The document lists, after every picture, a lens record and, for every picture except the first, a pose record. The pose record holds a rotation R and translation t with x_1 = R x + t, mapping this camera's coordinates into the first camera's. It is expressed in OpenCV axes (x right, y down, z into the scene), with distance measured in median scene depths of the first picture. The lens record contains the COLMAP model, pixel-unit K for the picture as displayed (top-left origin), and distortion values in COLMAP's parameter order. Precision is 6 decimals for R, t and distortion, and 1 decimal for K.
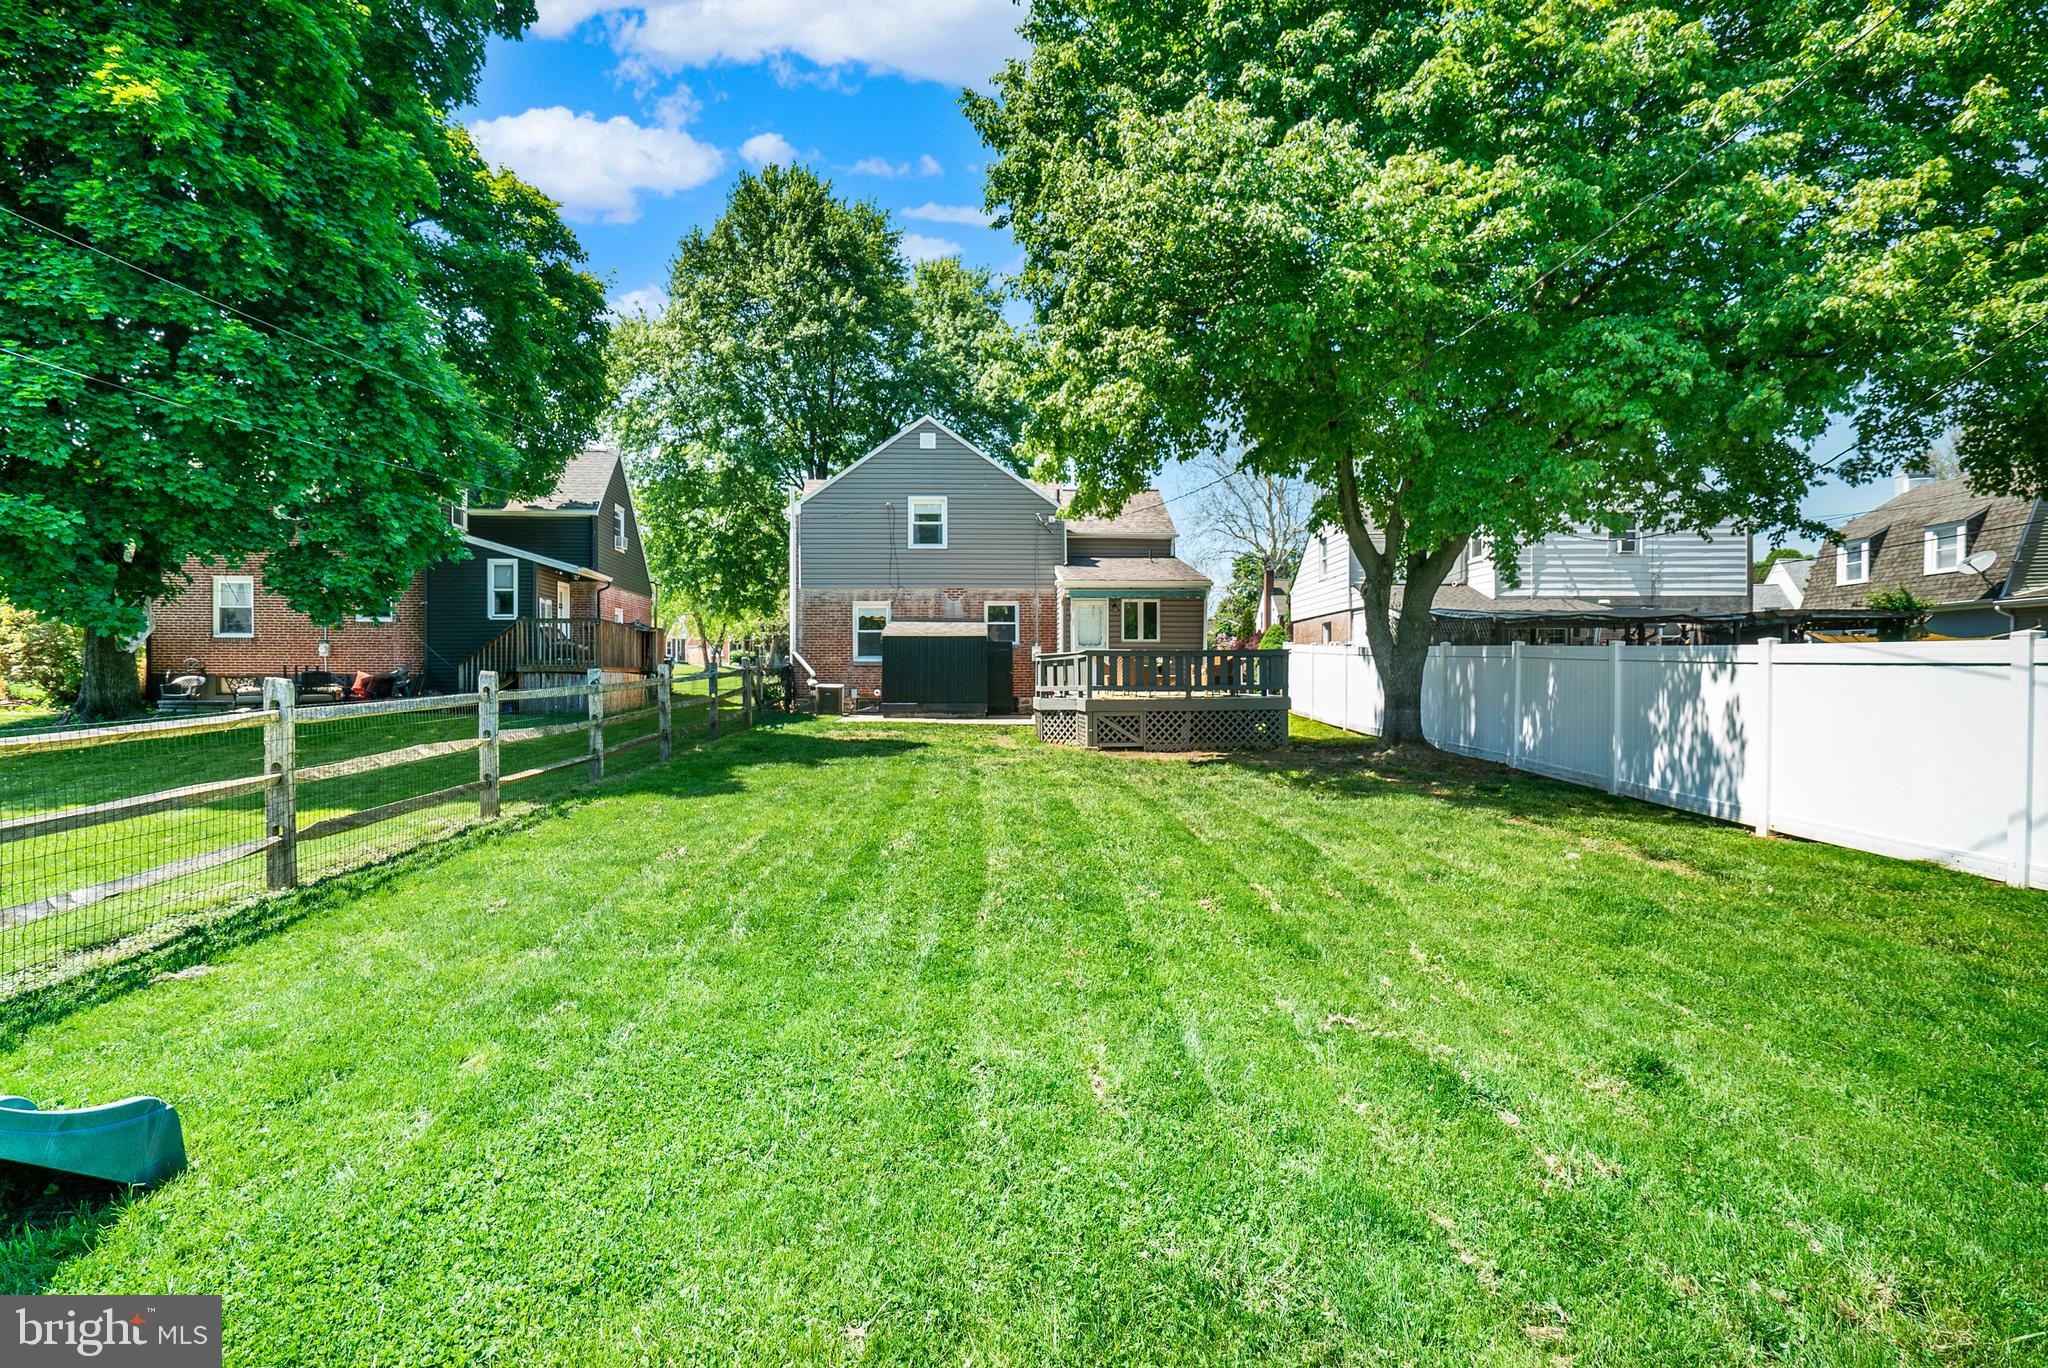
lens RADIAL K [[978.9, 0, 1037.7], [0, 978.9, 667.2], [0, 0, 1]] dist [-0.031567, 0.002893]
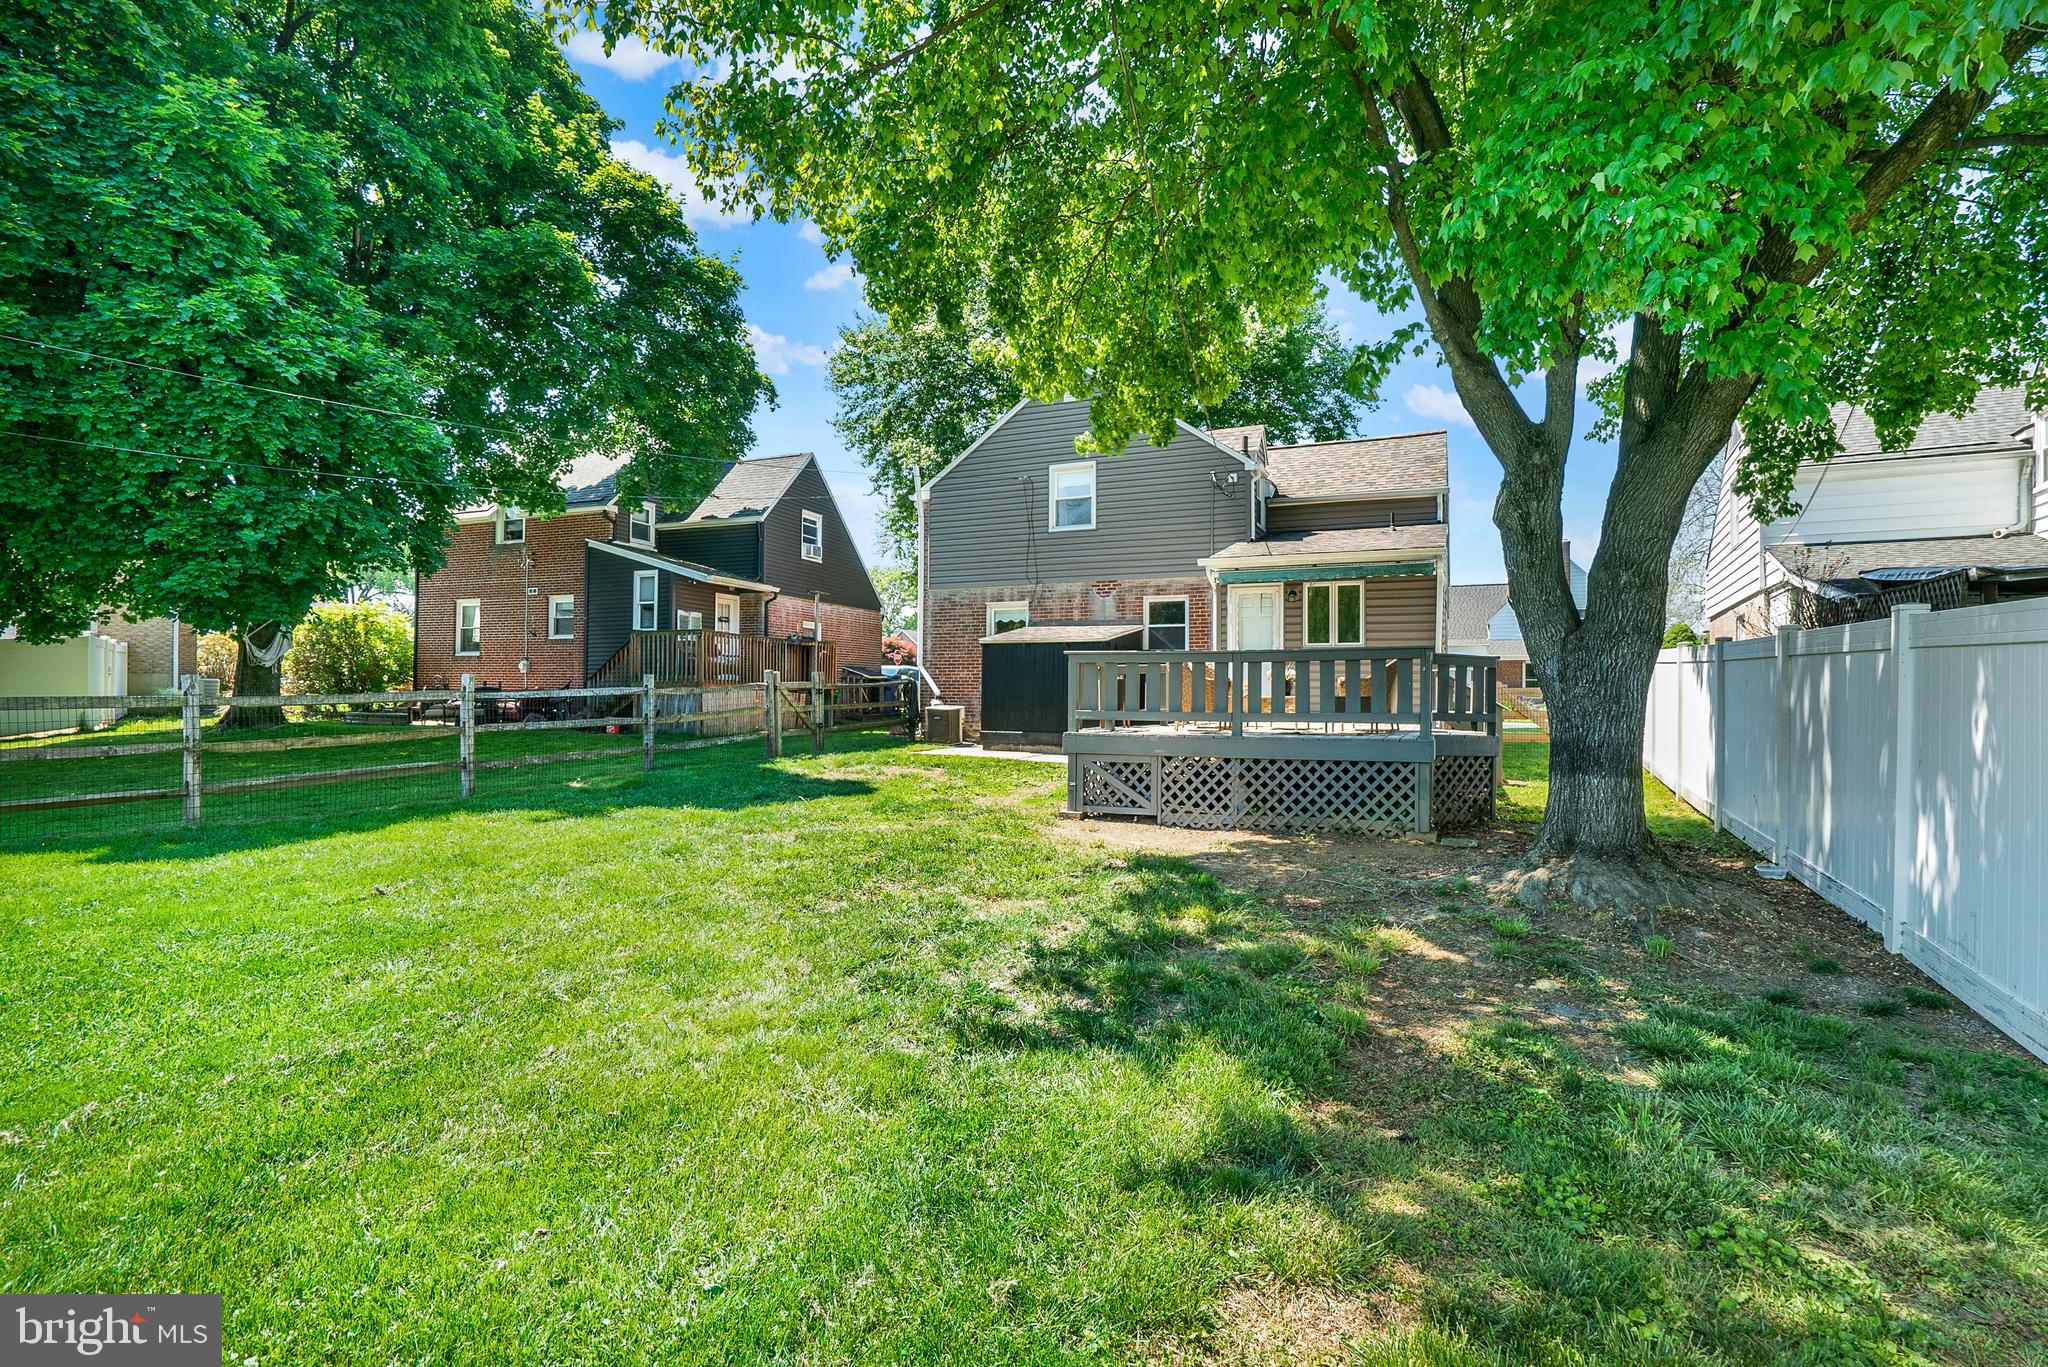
lens RADIAL K [[978.9, 0, 1020.0], [0, 978.9, 664.6], [0, 0, 1]] dist [-0.031567, 0.002893]
pose [[0.883465, -0.005895, -0.468460, 0.210932], [-0.006919, 0.999648, -0.025629, 0.004038], [0.468446, 0.025884, 0.883113, 0.302499]]
